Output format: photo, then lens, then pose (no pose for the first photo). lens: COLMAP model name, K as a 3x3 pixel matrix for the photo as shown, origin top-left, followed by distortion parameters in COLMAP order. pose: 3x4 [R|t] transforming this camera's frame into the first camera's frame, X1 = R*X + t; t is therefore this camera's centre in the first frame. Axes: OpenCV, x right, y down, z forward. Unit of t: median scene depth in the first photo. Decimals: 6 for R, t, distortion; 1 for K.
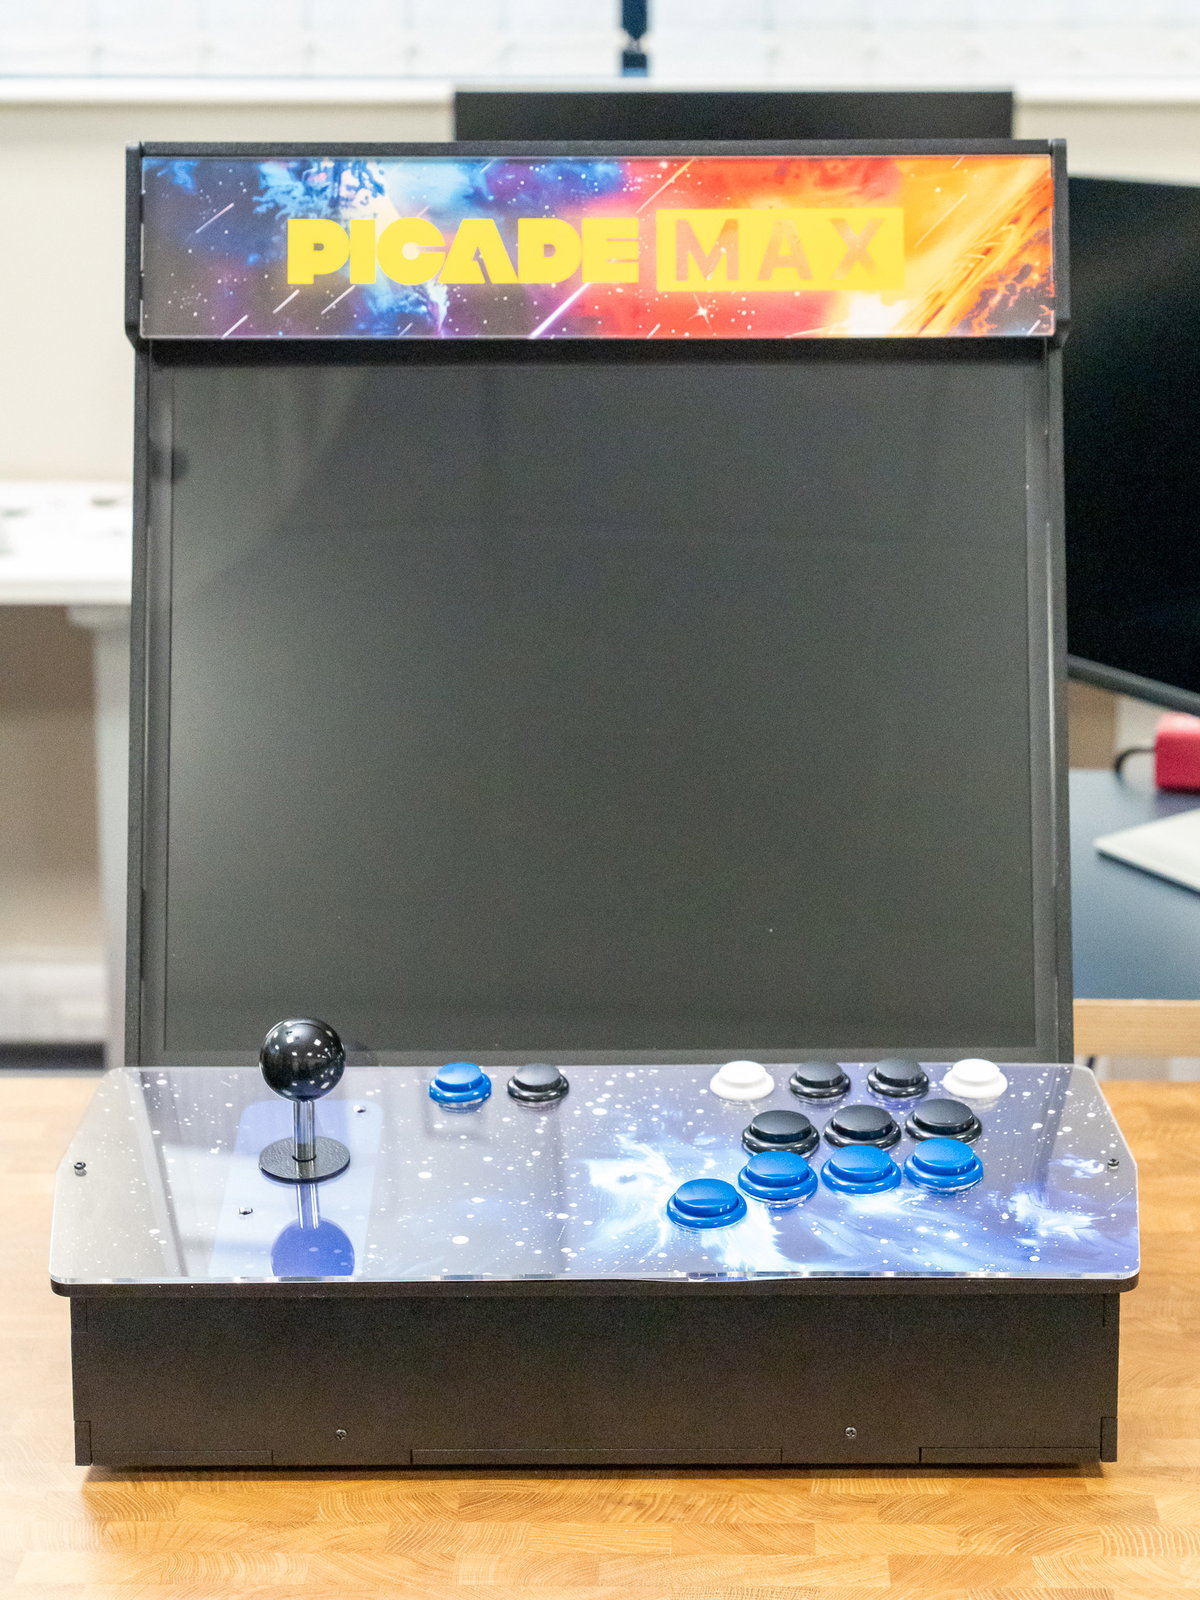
lens RADIAL K [[3286.4, 0, 600.0], [0, 3286.4, 800.0], [0, 0, 1]] dist [-0.006893, -0.103740]
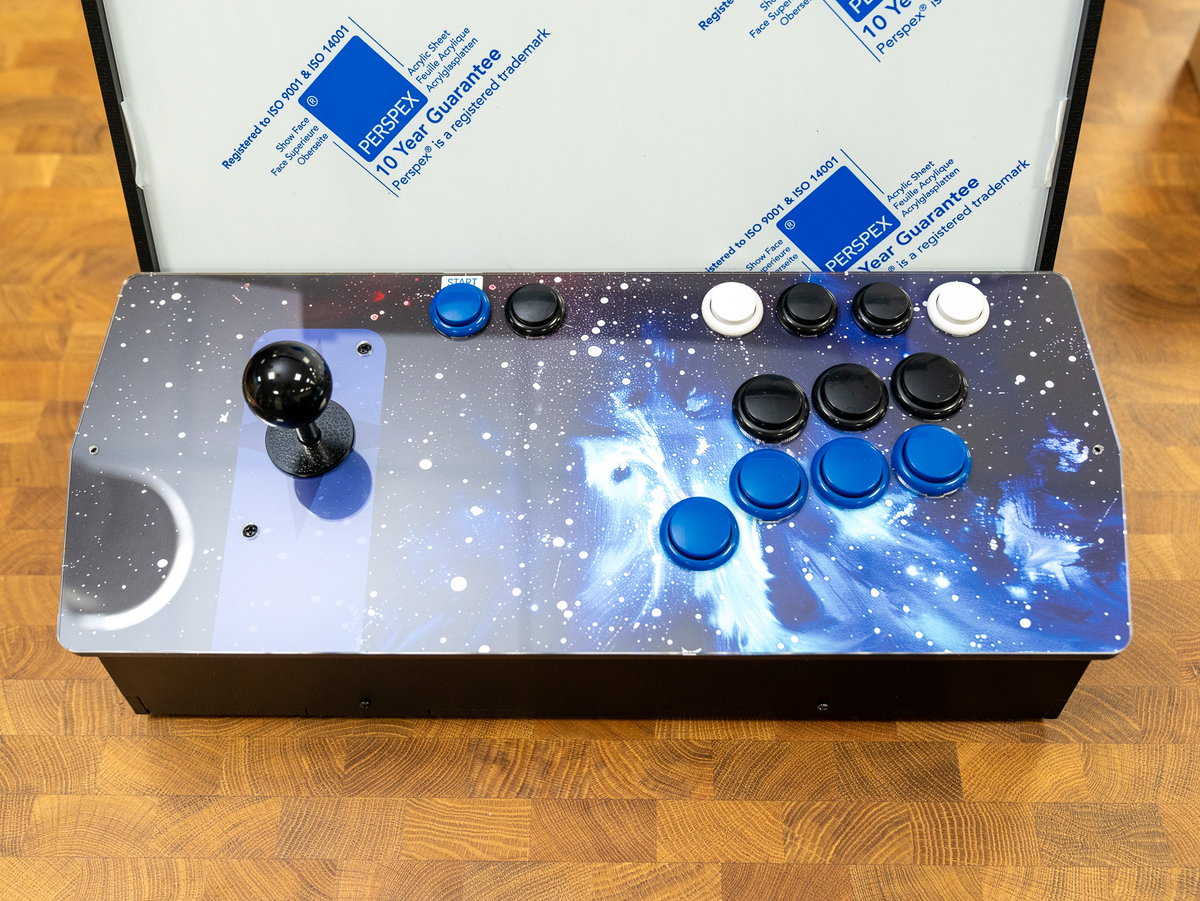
lens RADIAL K [[1387.2, 0, 600.0], [0, 1387.2, 450.5], [0, 0, 1]] dist [0.025055, -0.006516]
pose [[0.999949, -0.006844, -0.007412, 0.004871], [0.010000, 0.769378, 0.638716, -0.170578], [0.001332, -0.638757, 0.769407, 0.682632]]
